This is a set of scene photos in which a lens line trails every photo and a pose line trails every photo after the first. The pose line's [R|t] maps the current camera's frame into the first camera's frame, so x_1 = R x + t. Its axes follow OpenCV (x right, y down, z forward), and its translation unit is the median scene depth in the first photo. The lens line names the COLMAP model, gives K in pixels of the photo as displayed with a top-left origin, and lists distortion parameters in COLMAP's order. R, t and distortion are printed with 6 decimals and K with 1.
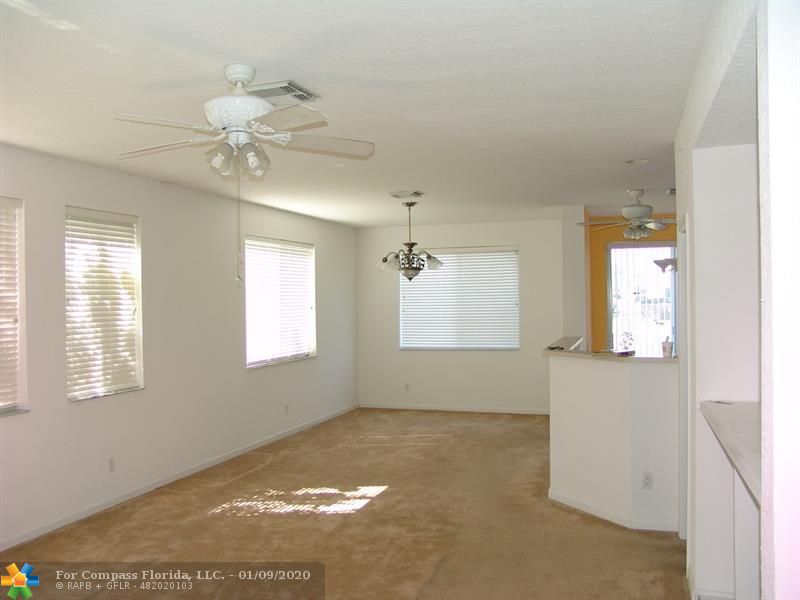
lens RADIAL K [[713.4, 0, 399.1], [0, 713.4, 299.5], [0, 0, 1]] dist [-0.054309, -0.000769]
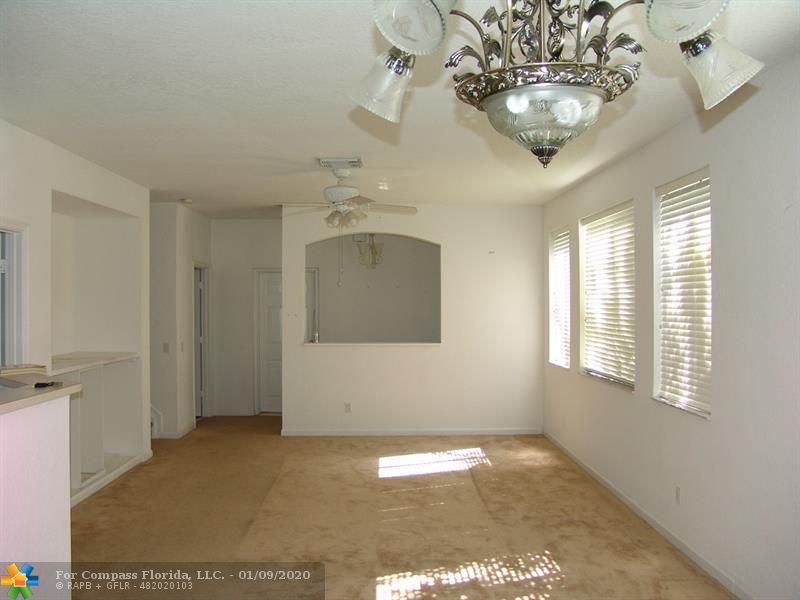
lens RADIAL K [[713.4, 0, 400.5], [0, 713.4, 302.8], [0, 0, 1]] dist [-0.054309, -0.000769]
pose [[-0.946336, 0.019105, -0.322620, 0.144509], [0.017024, 0.999812, 0.009272, 0.004321], [0.322737, 0.003283, -0.946483, 1.673109]]
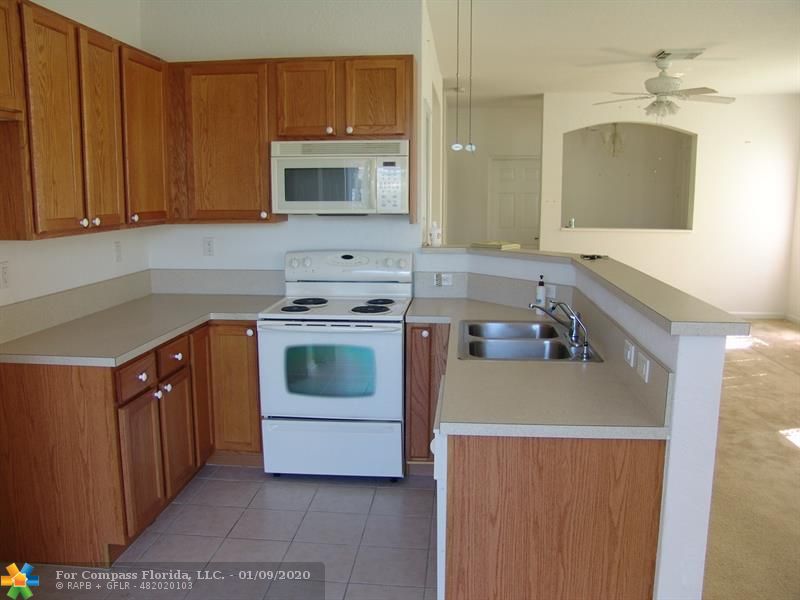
lens RADIAL K [[713.4, 0, 398.6], [0, 713.4, 297.0], [0, 0, 1]] dist [-0.054309, -0.000769]
pose [[-0.973811, 0.046888, -0.222470, 0.561574], [0.012689, 0.988186, 0.152731, 0.004585], [0.227003, 0.145908, -0.962902, 1.647472]]
